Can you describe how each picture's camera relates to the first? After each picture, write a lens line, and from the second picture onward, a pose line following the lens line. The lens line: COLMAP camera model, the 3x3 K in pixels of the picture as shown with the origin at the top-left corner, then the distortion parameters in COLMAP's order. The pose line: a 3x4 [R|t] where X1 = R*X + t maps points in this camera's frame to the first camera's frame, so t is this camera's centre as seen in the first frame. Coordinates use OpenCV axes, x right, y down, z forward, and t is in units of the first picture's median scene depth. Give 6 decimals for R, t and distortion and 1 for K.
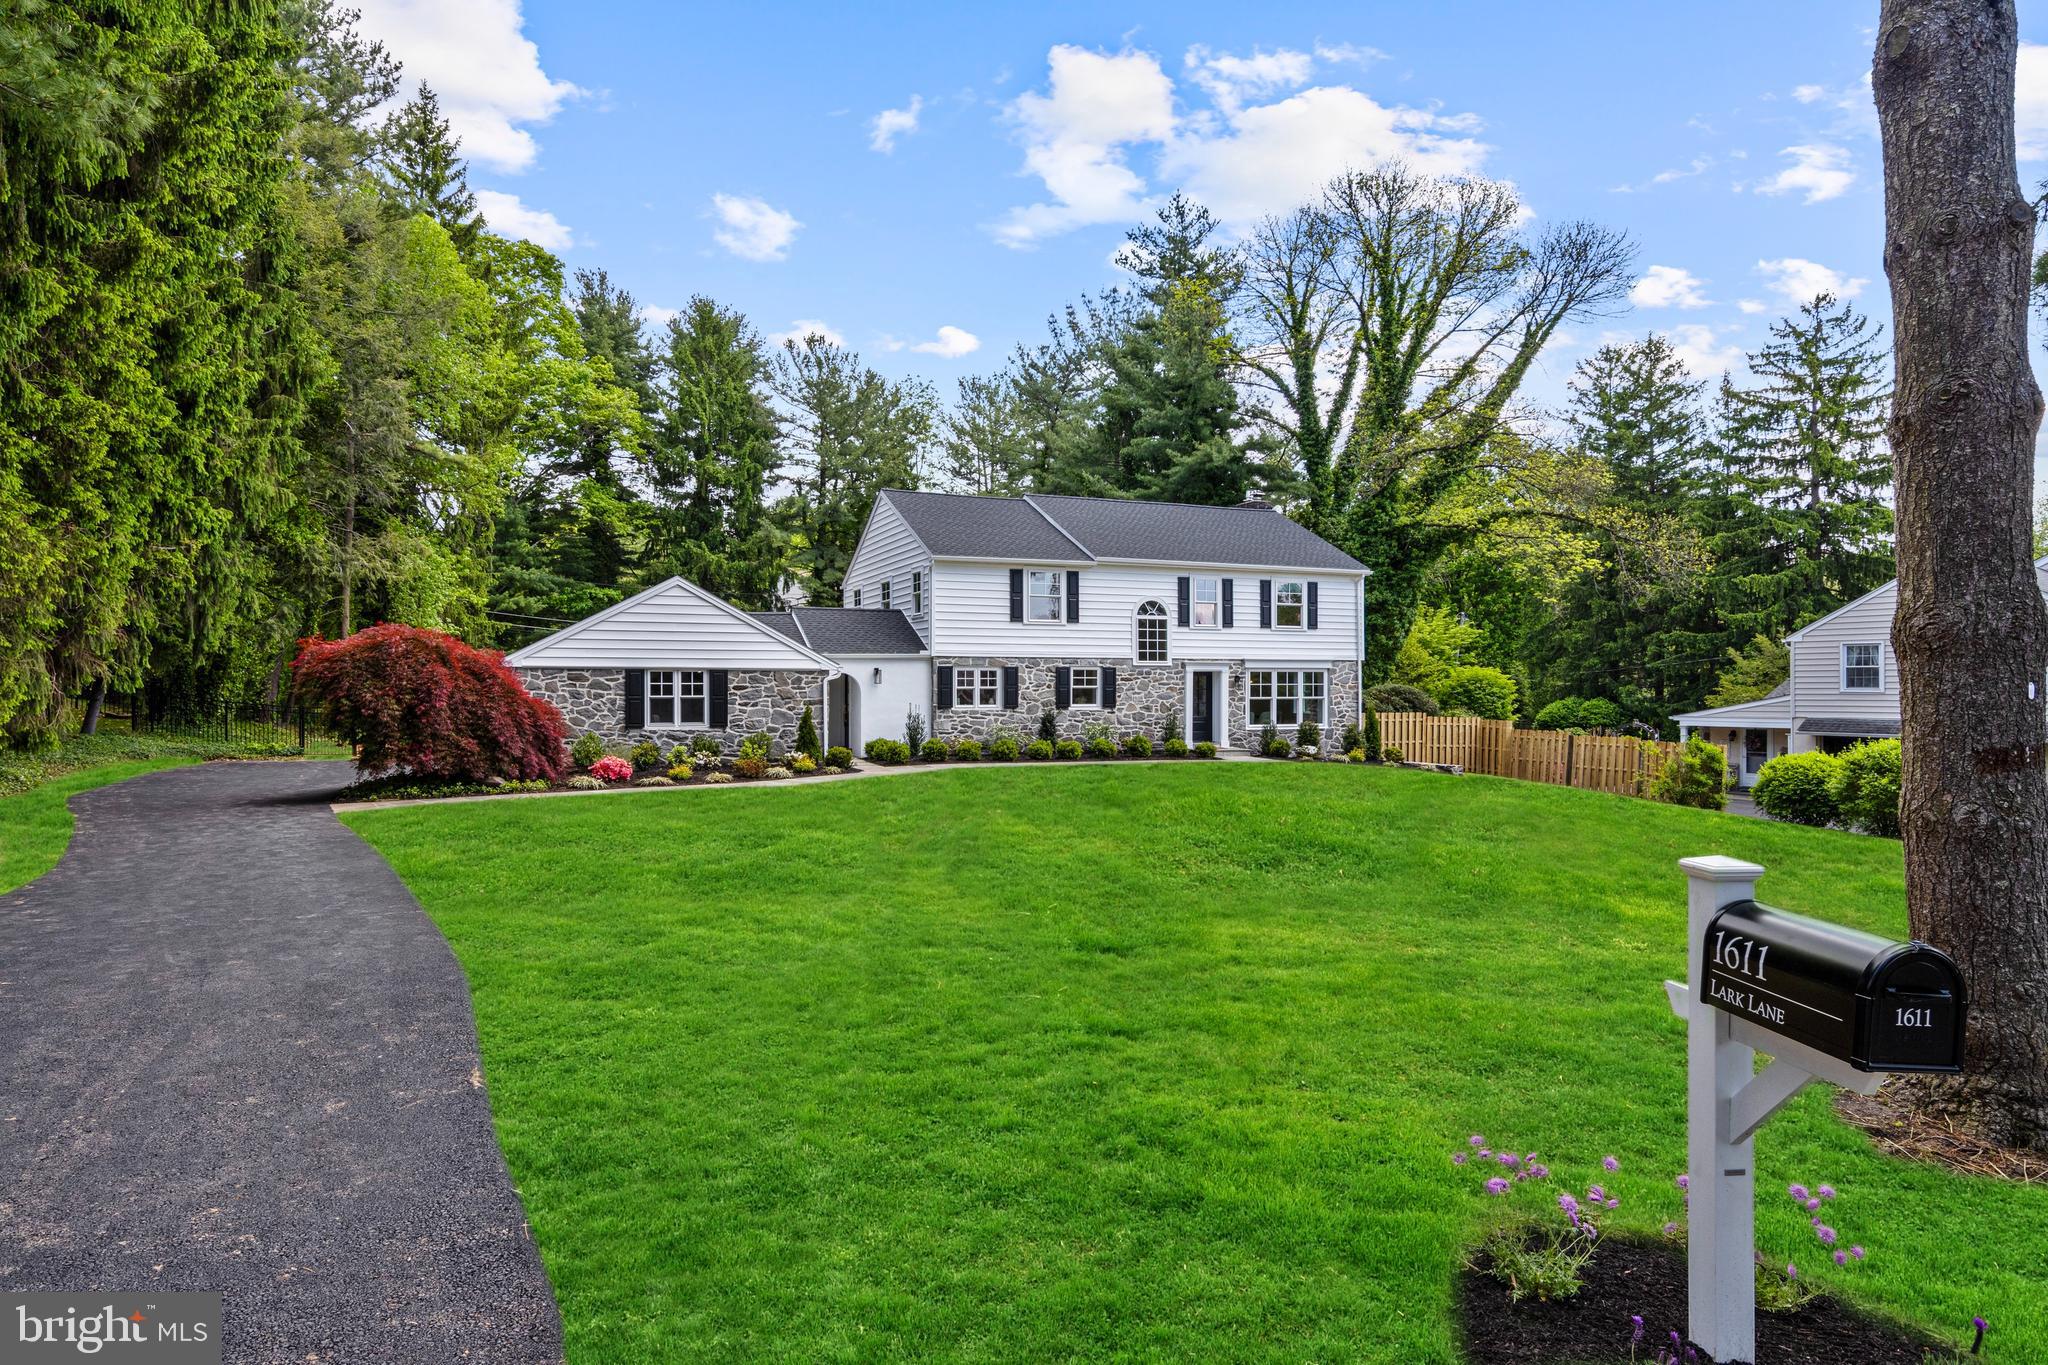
lens RADIAL K [[1167.6, 0, 1001.0], [0, 1167.6, 685.6], [0, 0, 1]] dist [-0.019242, 0.000312]
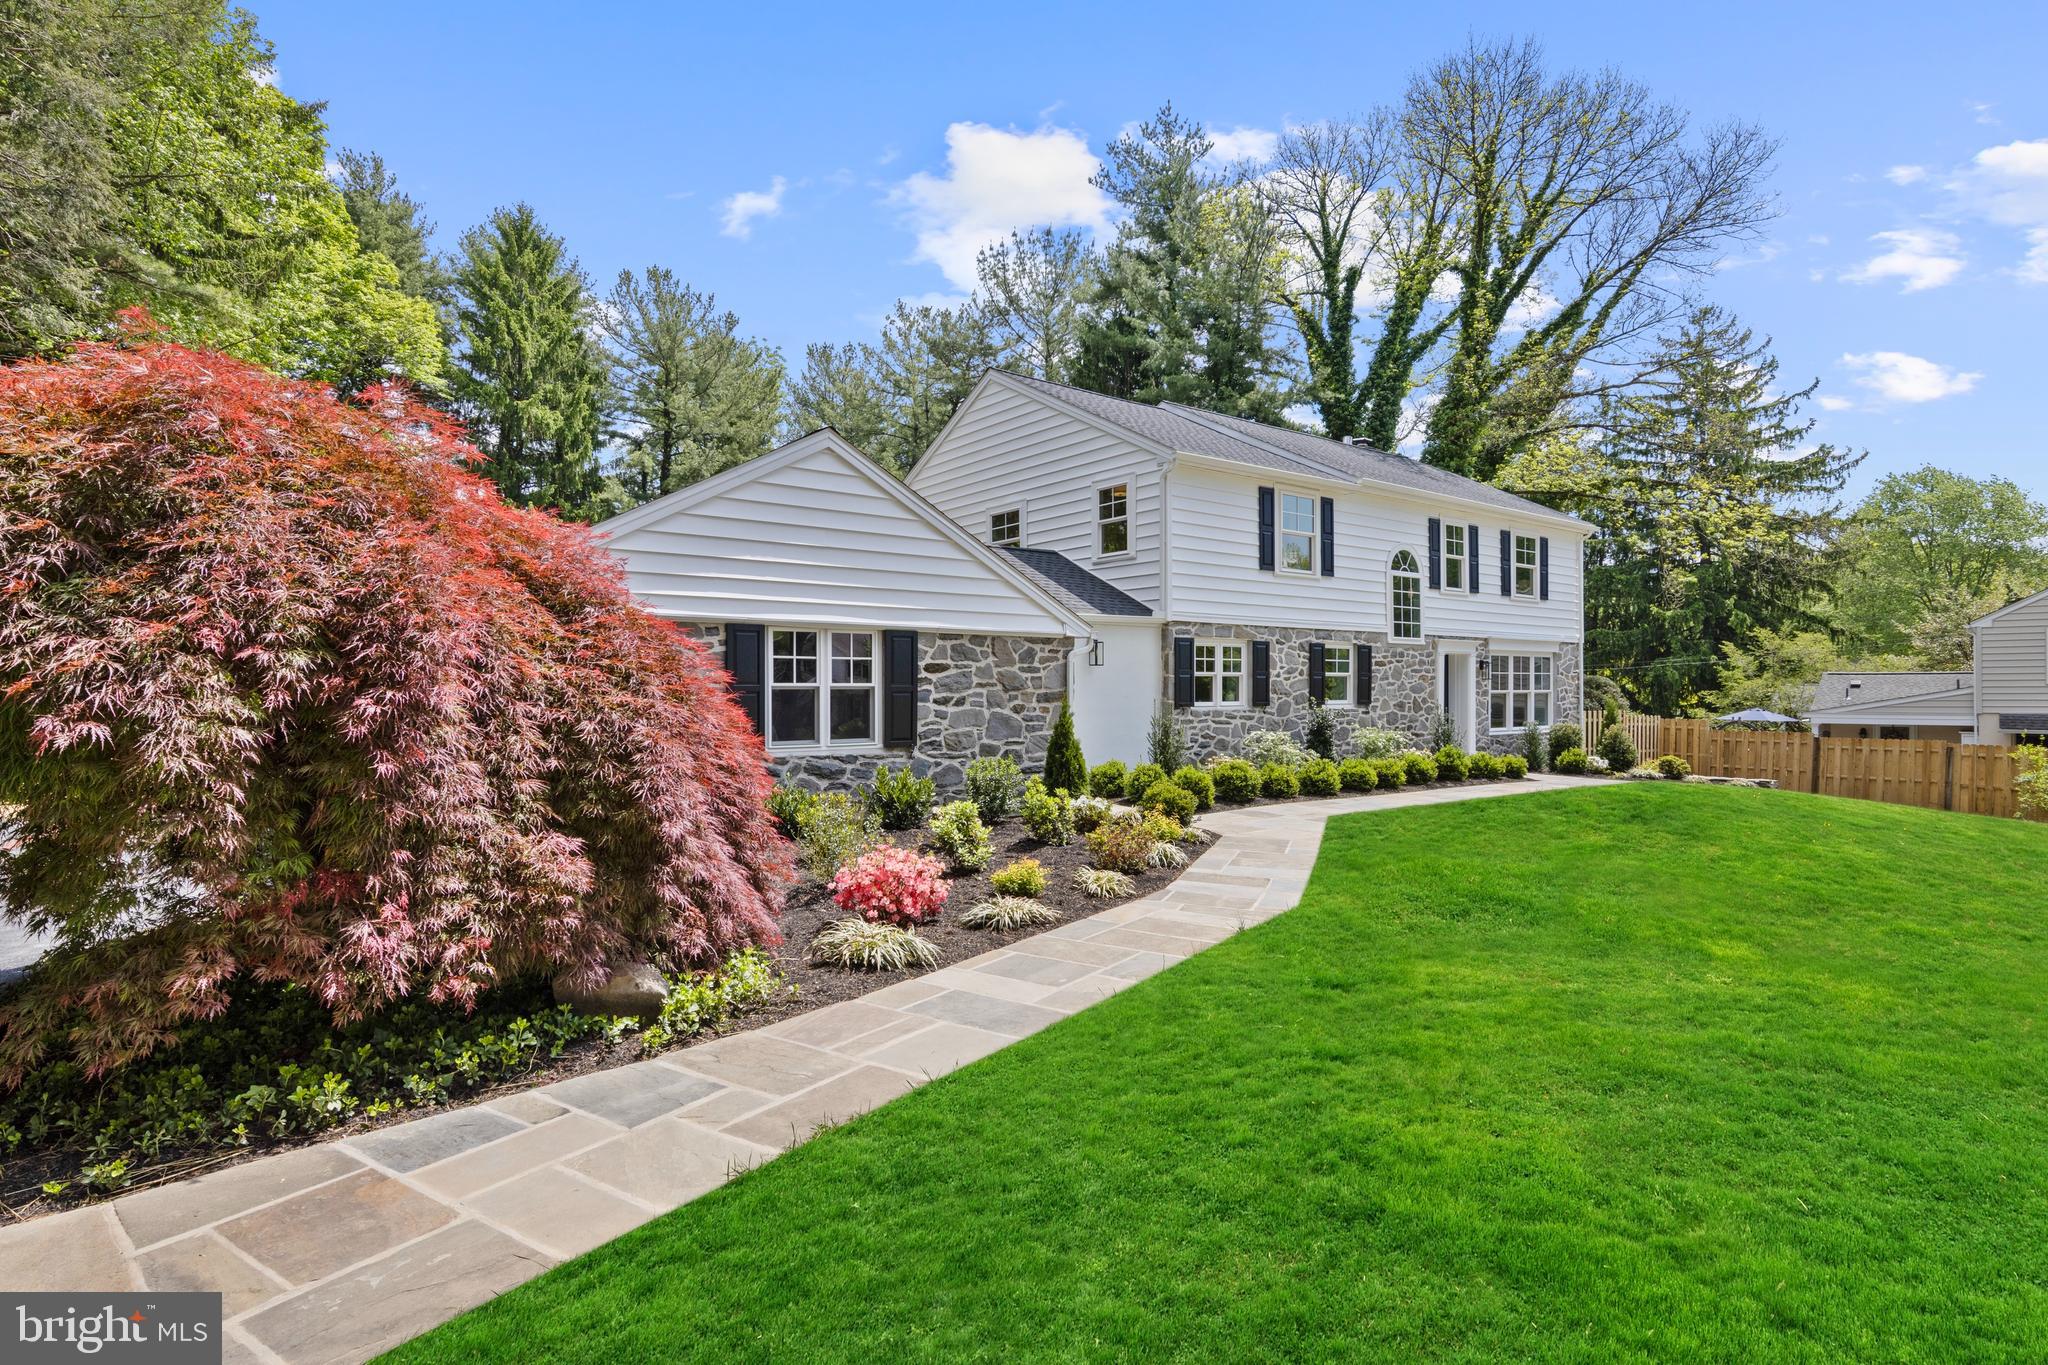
lens RADIAL K [[1050.2, 0, 1014.8], [0, 1050.2, 684.2], [0, 0, 1]] dist [-0.001441, -0.000175]
pose [[0.964985, 0.000304, 0.262305, -0.266961], [0.000726, 0.999992, -0.003829, 0.009078], [-0.262304, 0.003886, 0.964977, 0.479940]]
